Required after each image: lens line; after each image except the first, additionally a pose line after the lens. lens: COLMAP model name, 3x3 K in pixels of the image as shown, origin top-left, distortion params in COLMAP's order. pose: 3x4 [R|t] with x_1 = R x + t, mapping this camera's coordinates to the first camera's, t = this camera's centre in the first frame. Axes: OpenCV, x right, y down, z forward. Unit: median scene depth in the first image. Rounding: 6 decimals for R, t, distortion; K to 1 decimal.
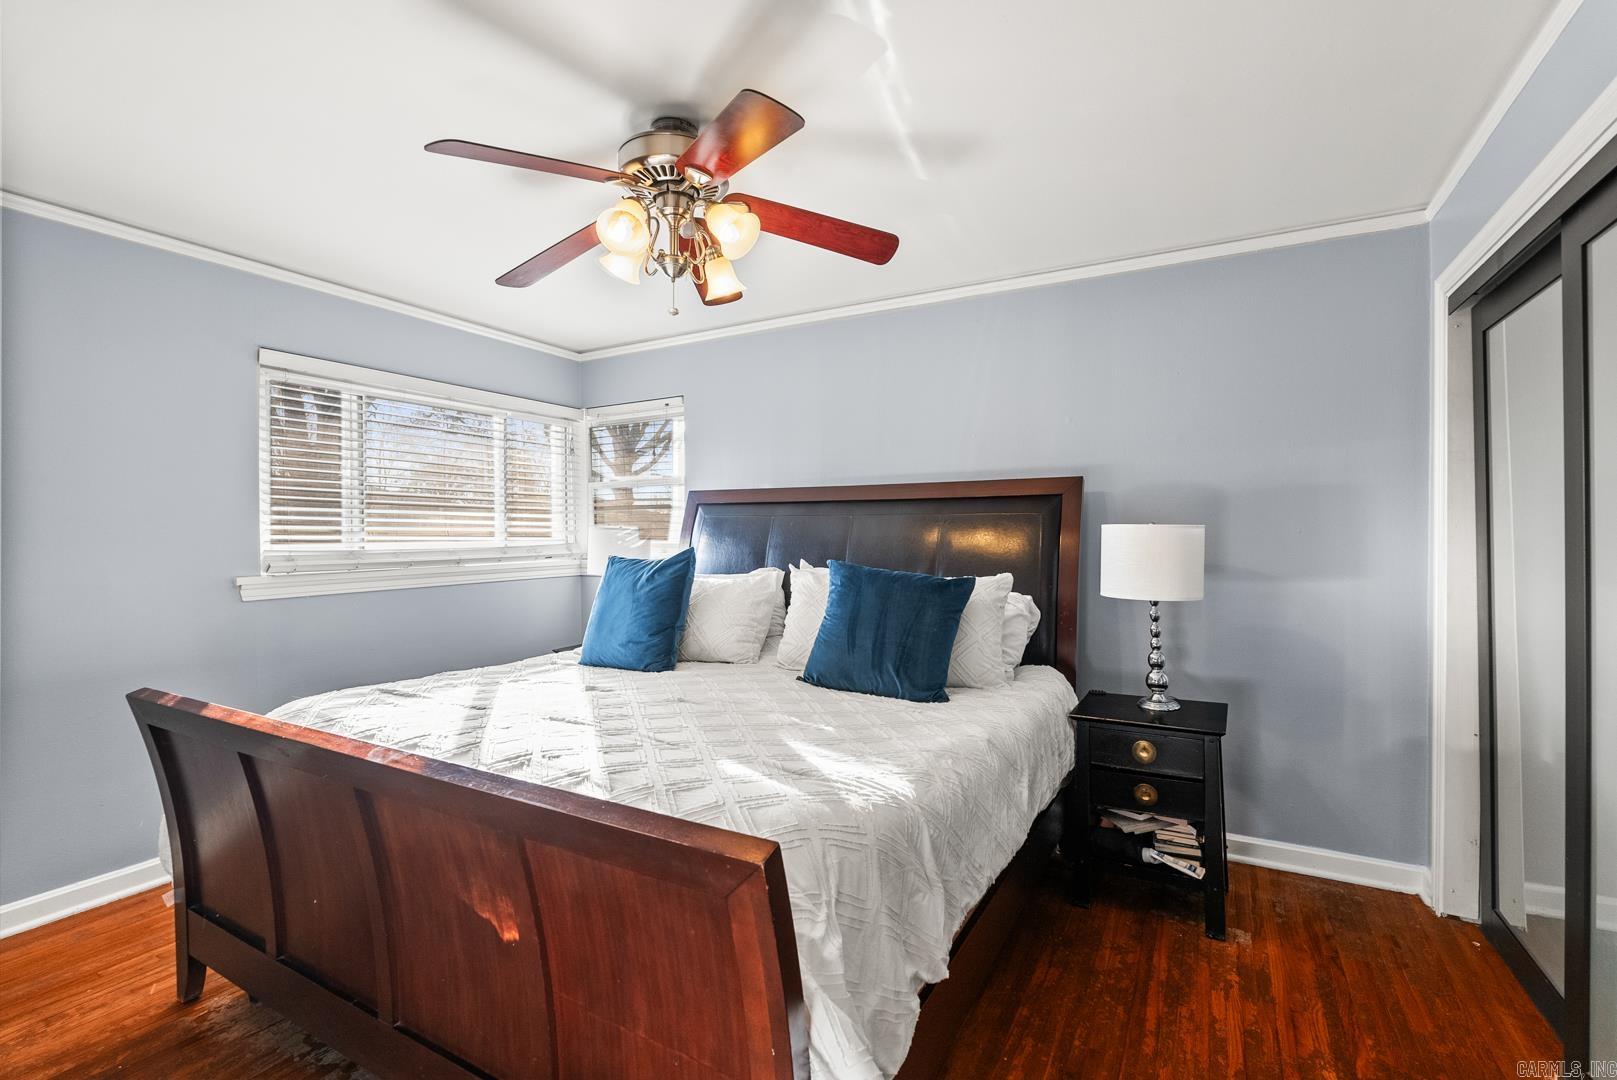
lens RADIAL K [[723.9, 0, 806.4], [0, 723.9, 533.5], [0, 0, 1]] dist [-0.007314, 0.000918]
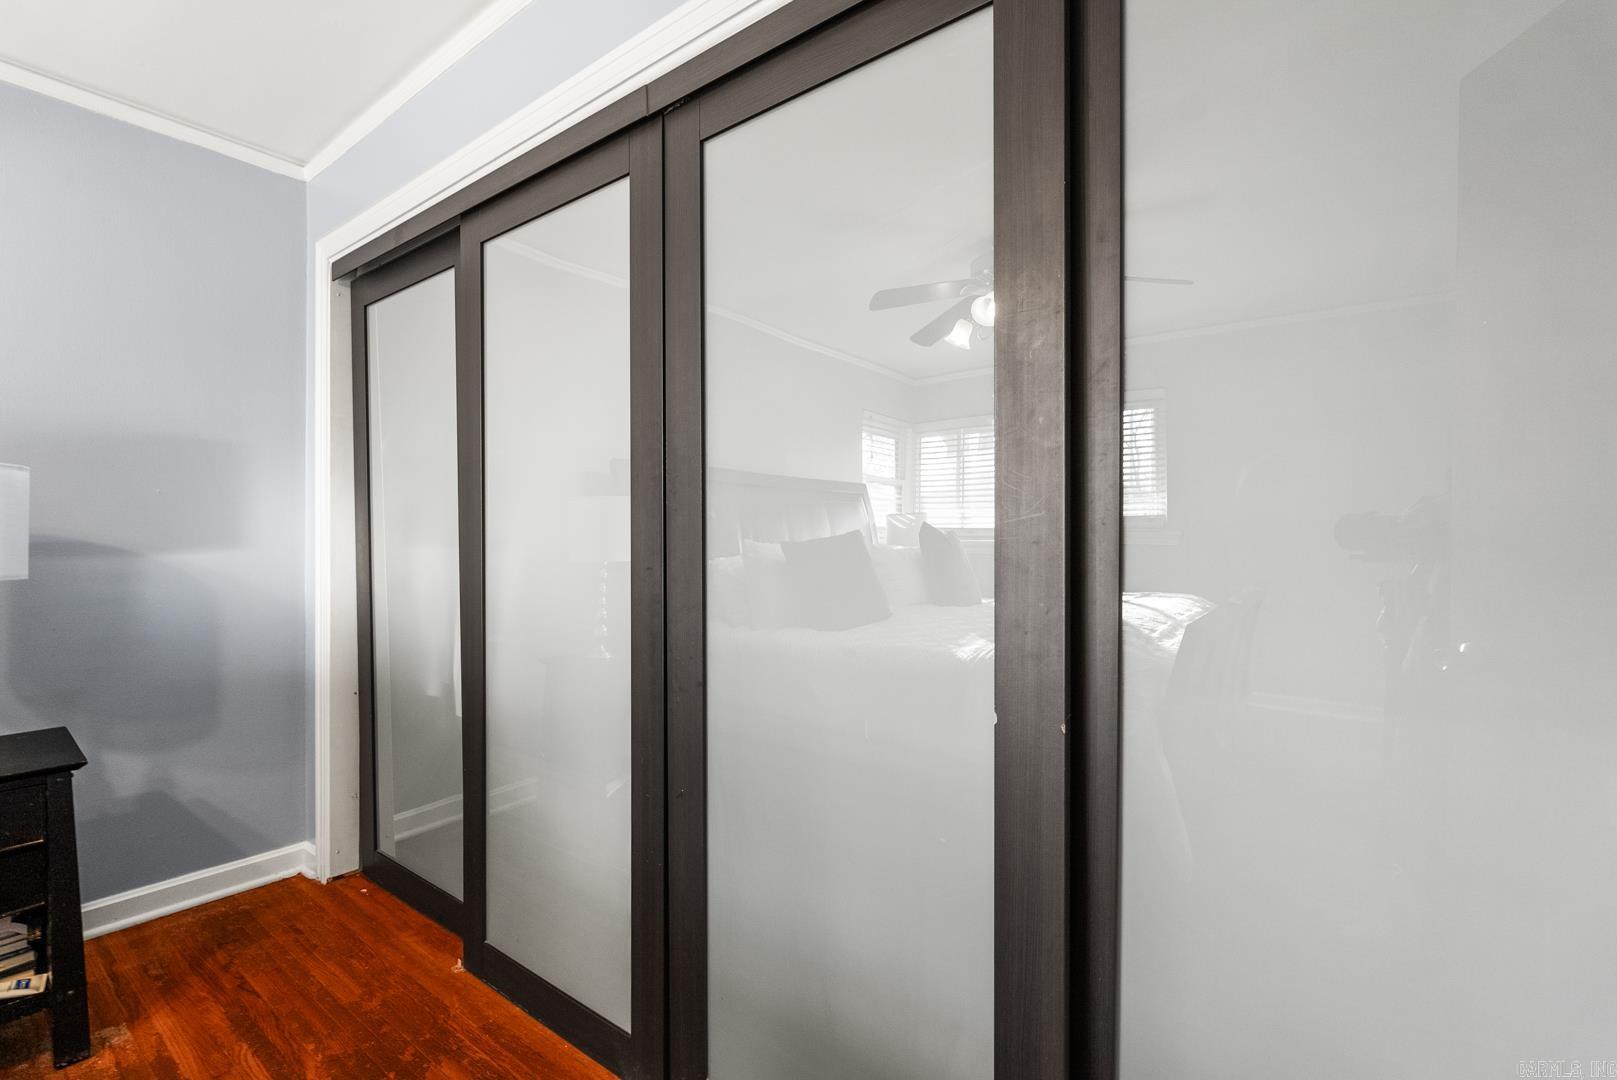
lens RADIAL K [[723.9, 0, 813.3], [0, 723.9, 545.5], [0, 0, 1]] dist [-0.007314, 0.000918]
pose [[0.143138, -0.006043, 0.989684, -0.007947], [-0.003455, 0.999972, 0.006606, 0.057444], [-0.989697, -0.004365, 0.143113, 0.195874]]
